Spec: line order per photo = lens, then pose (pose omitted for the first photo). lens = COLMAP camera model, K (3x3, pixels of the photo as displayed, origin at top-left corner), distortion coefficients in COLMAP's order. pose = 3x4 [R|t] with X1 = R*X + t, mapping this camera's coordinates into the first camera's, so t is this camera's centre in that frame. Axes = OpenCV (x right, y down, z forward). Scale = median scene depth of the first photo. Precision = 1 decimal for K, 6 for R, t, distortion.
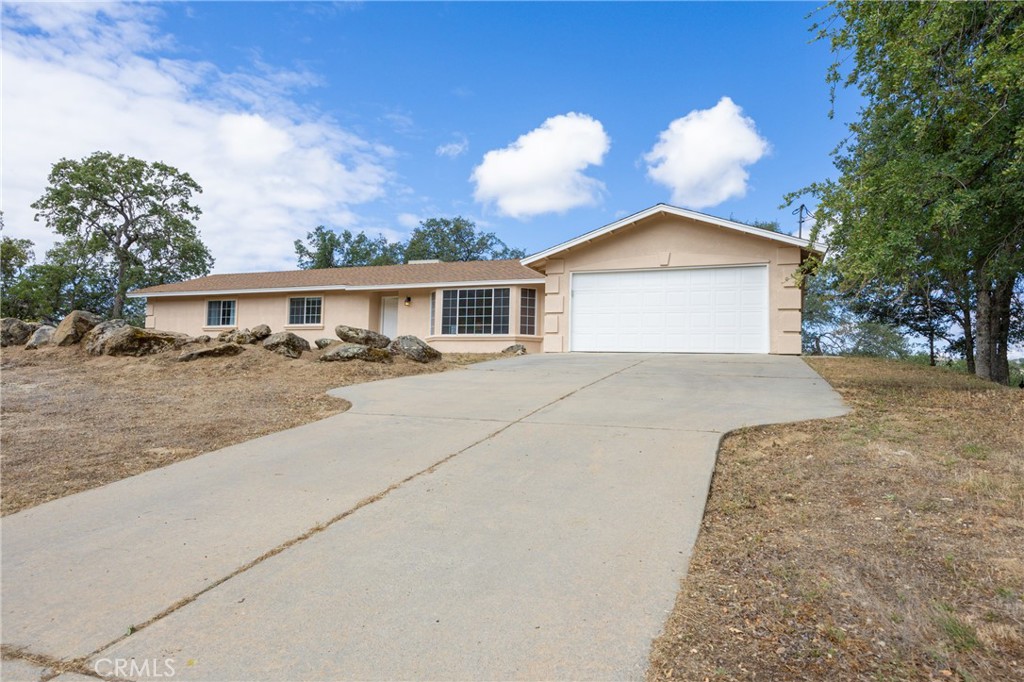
lens RADIAL K [[661.1, 0, 509.4], [0, 661.1, 330.4], [0, 0, 1]] dist [-0.001956, -0.003746]
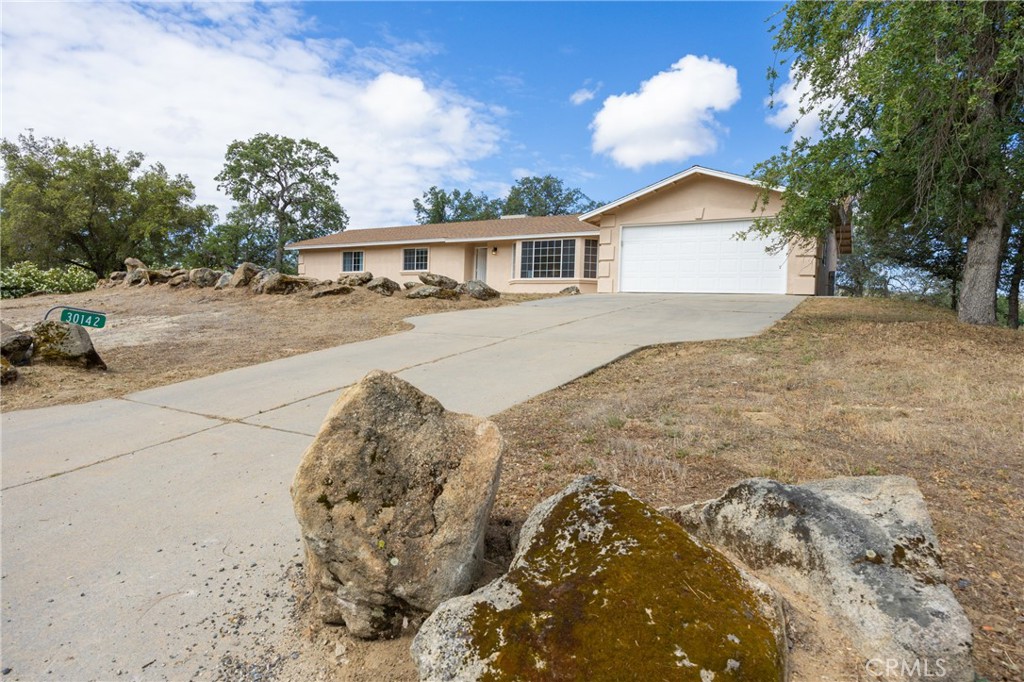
lens RADIAL K [[589.2, 0, 502.0], [0, 589.2, 342.7], [0, 0, 1]] dist [-0.004641, 0.007098]
pose [[0.983150, 0.017595, -0.181954, 0.057139], [0.003550, 0.993332, 0.115238, -0.001112], [0.182768, -0.113942, 0.976531, -0.074528]]
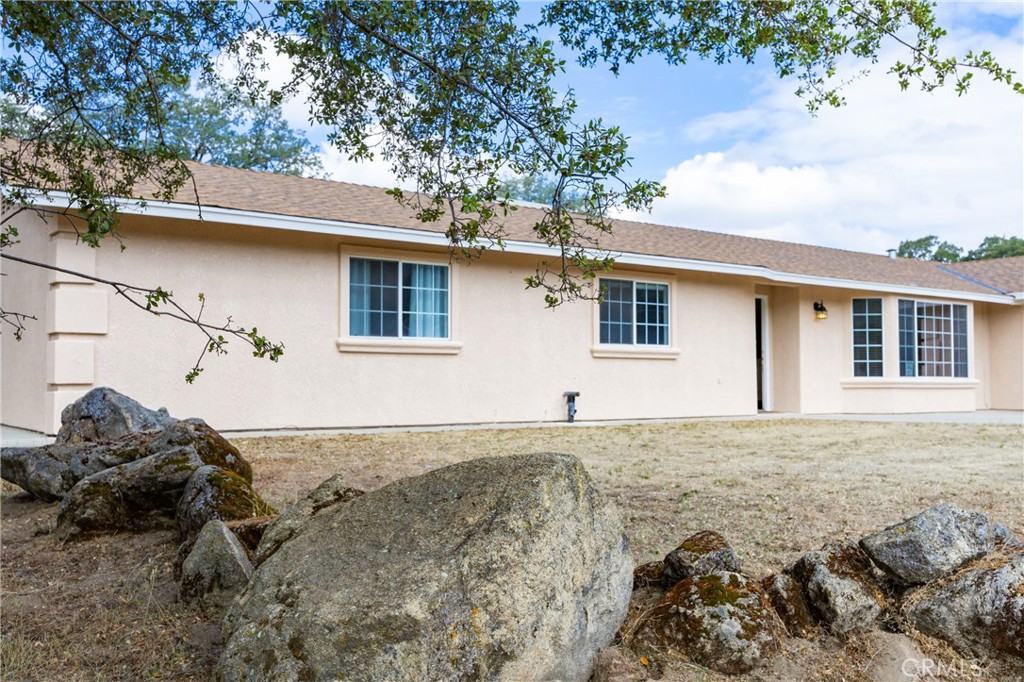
lens RADIAL K [[975.8, 0, 512.0], [0, 975.8, 344.7], [0, 0, 1]] dist [0.003695, 0.000000]
pose [[0.517308, 0.024476, 0.855449, -0.875225], [-0.039512, 0.999208, -0.004695, -0.004101], [-0.854887, -0.031372, 0.517865, 0.755245]]
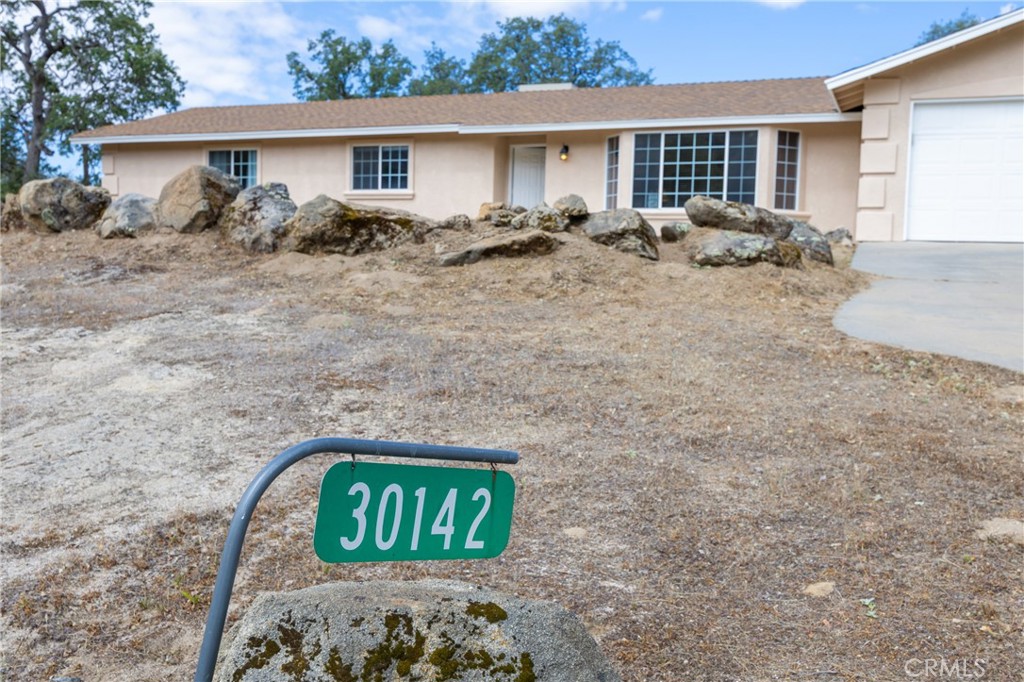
lens RADIAL K [[975.8, 0, 513.9], [0, 975.8, 336.7], [0, 0, 1]] dist [0.003695, 0.000000]
pose [[0.999878, 0.007179, -0.013908, -0.173778], [-0.005161, 0.990131, 0.140050, -0.002218], [0.014776, -0.139961, 0.990047, 0.092852]]
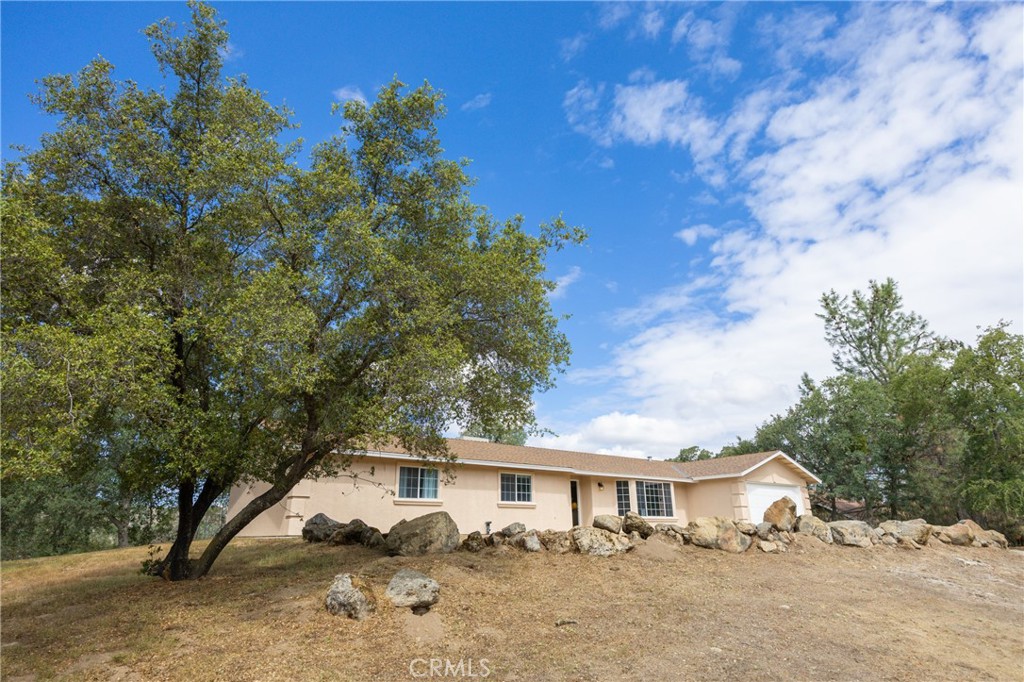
lens RADIAL K [[575.0, 0, 511.7], [0, 575.0, 341.3], [0, 0, 1]] dist [-0.010111, 0.000904]
pose [[0.483797, 0.265134, 0.834053, -1.102578], [-0.030568, 0.957545, -0.286659, 0.007243], [-0.874646, 0.113190, 0.471362, 0.576385]]
